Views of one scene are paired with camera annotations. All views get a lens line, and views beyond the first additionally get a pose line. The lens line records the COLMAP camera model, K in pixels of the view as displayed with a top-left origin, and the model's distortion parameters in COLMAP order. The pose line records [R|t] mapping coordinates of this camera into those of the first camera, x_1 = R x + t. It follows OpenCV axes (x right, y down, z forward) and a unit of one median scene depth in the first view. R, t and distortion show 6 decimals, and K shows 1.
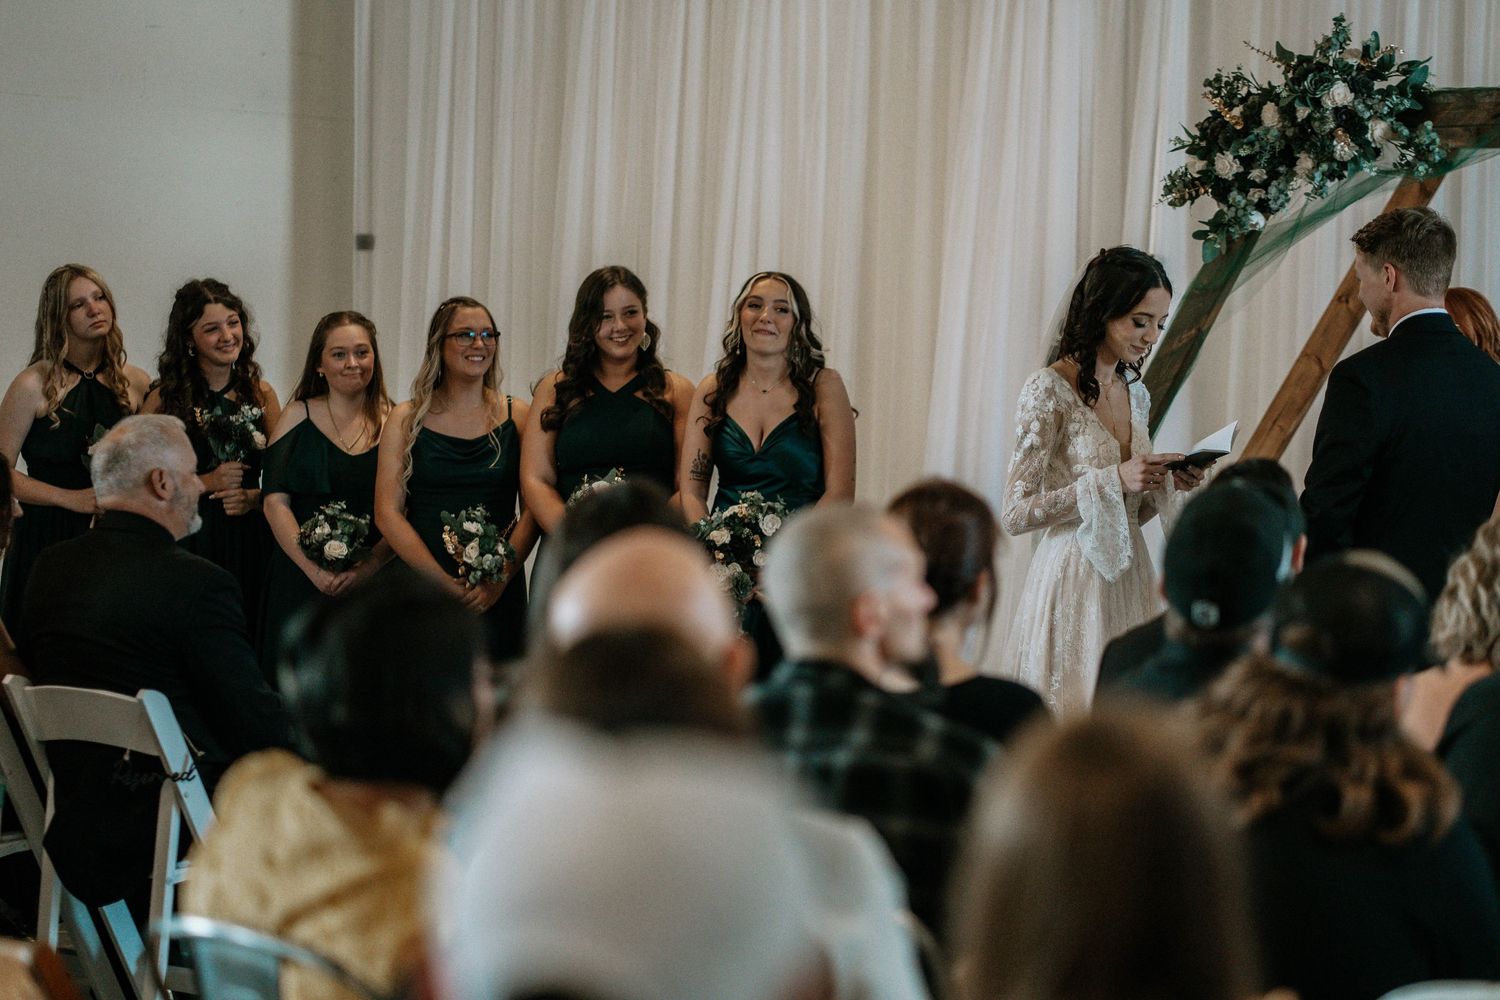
lens RADIAL K [[3830.2, 0, 750.0], [0, 3830.2, 500.0], [0, 0, 1]] dist [0.026983, -1.461265]
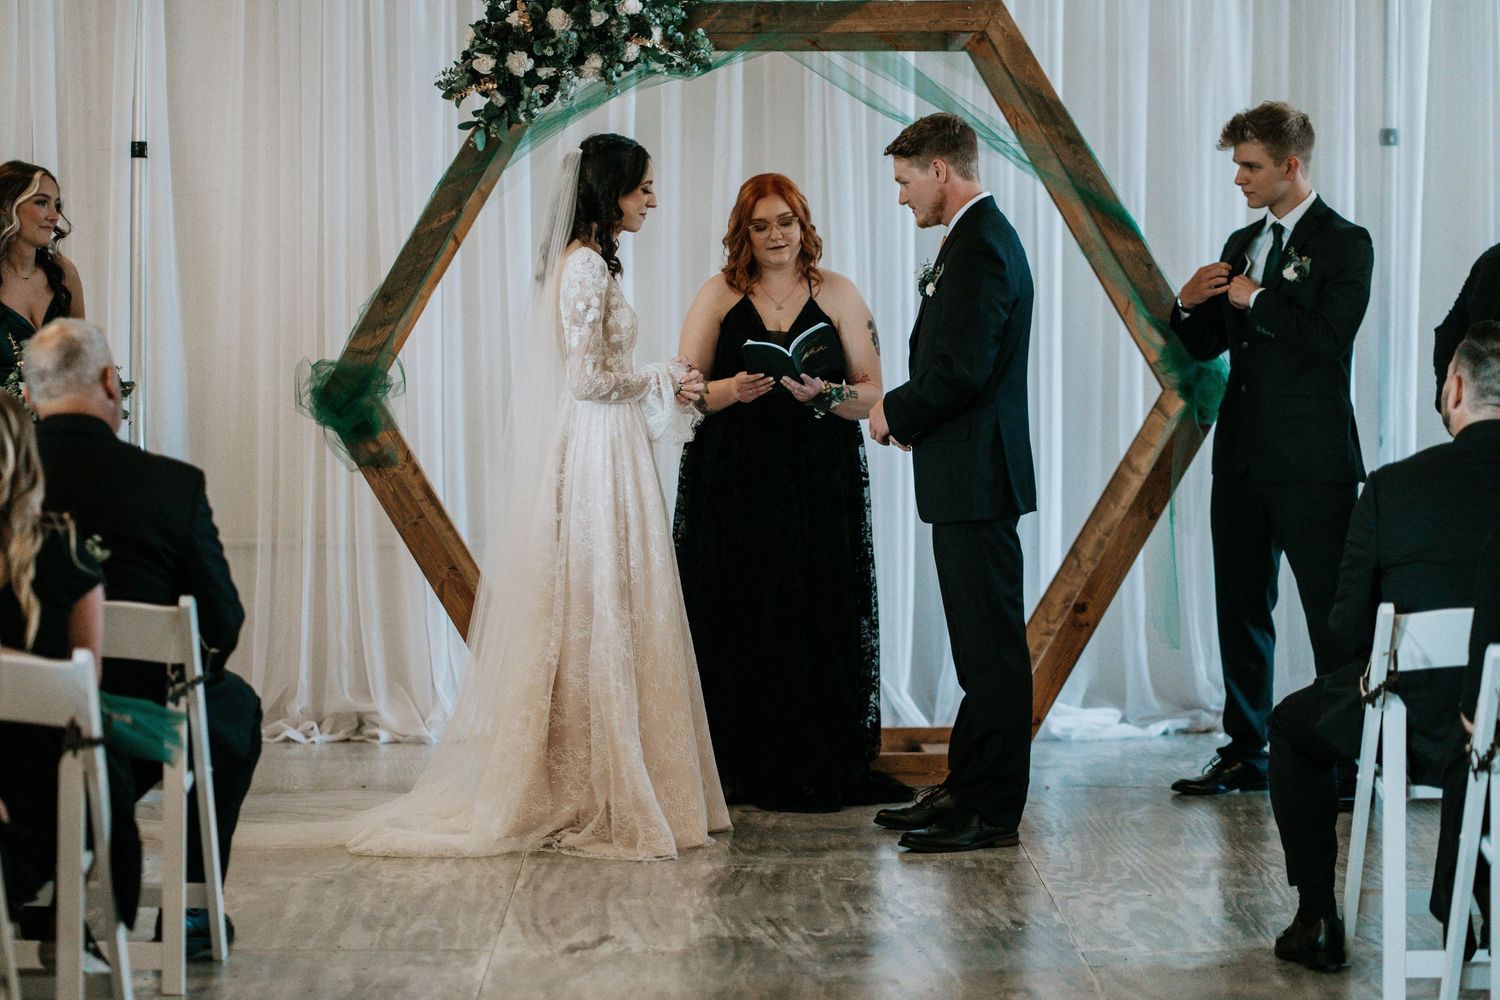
lens RADIAL K [[3516.8, 0, 750.0], [0, 3516.8, 500.0], [0, 0, 1]] dist [-0.029582, -0.228468]
pose [[0.712762, -0.069769, 0.697927, -0.566151], [0.043122, 0.997517, 0.055680, -0.014458], [-0.700079, -0.009591, 0.714001, 0.219845]]
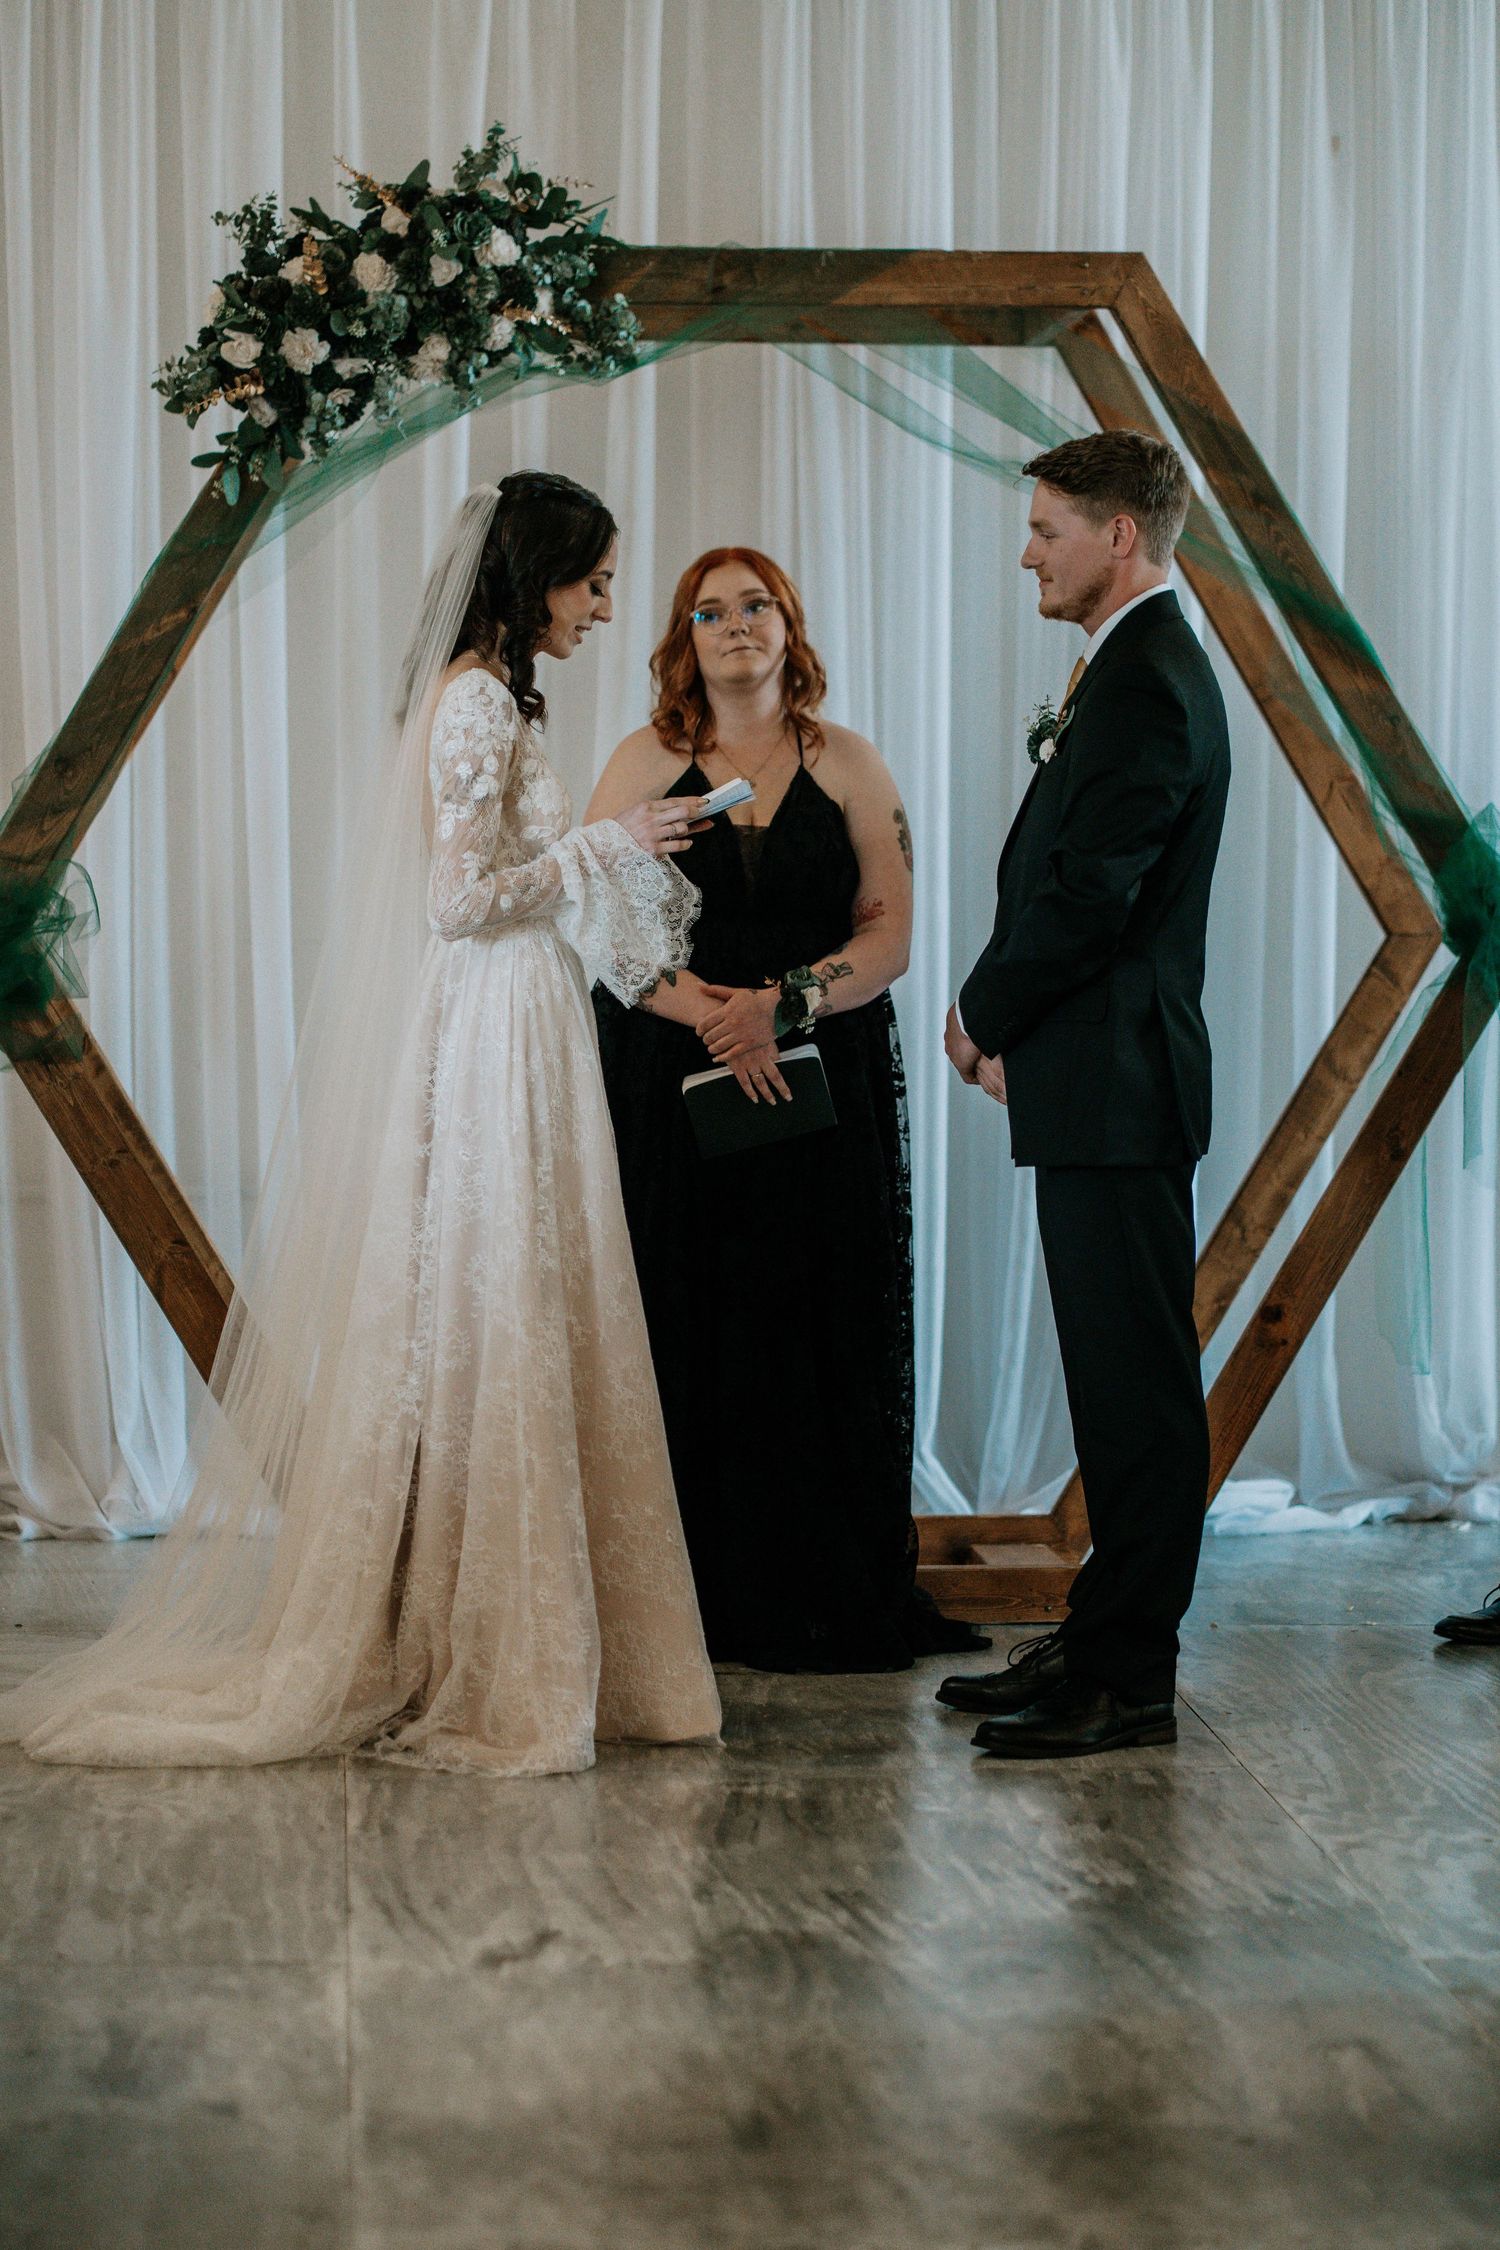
lens RADIAL K [[5362.3, 0, 745.9], [0, 5362.3, 1239.0], [0, 0, 1]] dist [-0.036376, -0.509727]
pose [[0.667197, -0.085510, 0.739957, -0.505068], [0.034926, 0.995888, 0.083594, -0.012583], [-0.744062, -0.029930, 0.667439, 0.355945]]
